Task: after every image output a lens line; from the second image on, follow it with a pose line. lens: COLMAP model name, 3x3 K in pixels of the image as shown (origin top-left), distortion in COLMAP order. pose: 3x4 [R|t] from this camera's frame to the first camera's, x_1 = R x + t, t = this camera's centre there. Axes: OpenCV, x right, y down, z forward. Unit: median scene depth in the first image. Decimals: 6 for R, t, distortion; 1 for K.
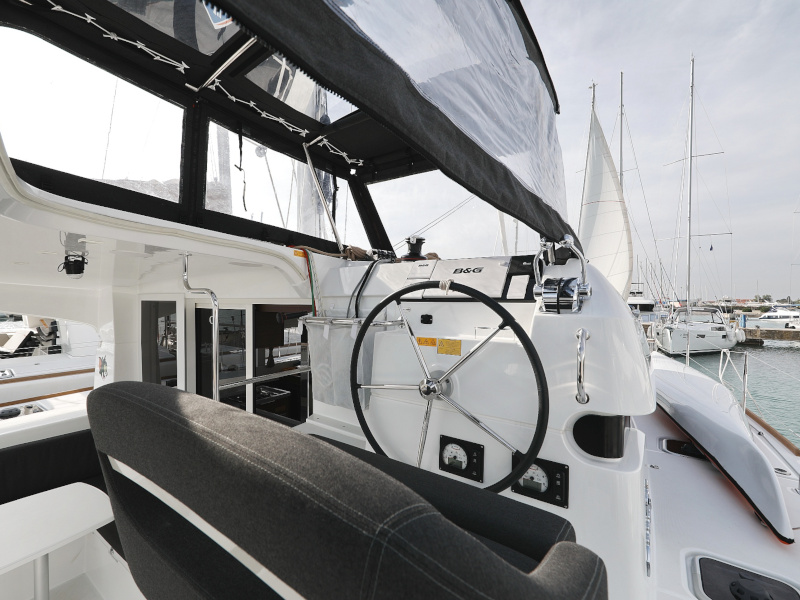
lens RADIAL K [[334.6, 0, 403.2], [0, 334.6, 301.0], [0, 0, 1]] dist [0.036697, 0.000598]
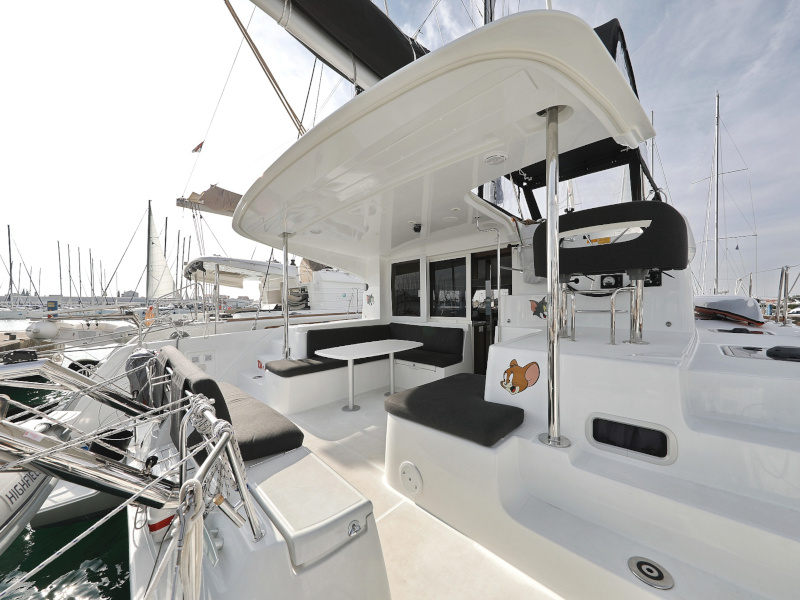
lens RADIAL K [[280.2, 0, 407.0], [0, 280.2, 303.5], [0, 0, 1]] dist [-0.024337, -0.000053]
pose [[0.985254, -0.018817, -0.170059, -0.582904], [0.013536, 0.999391, -0.032160, 0.390412], [0.170560, 0.029384, 0.984909, -0.770686]]
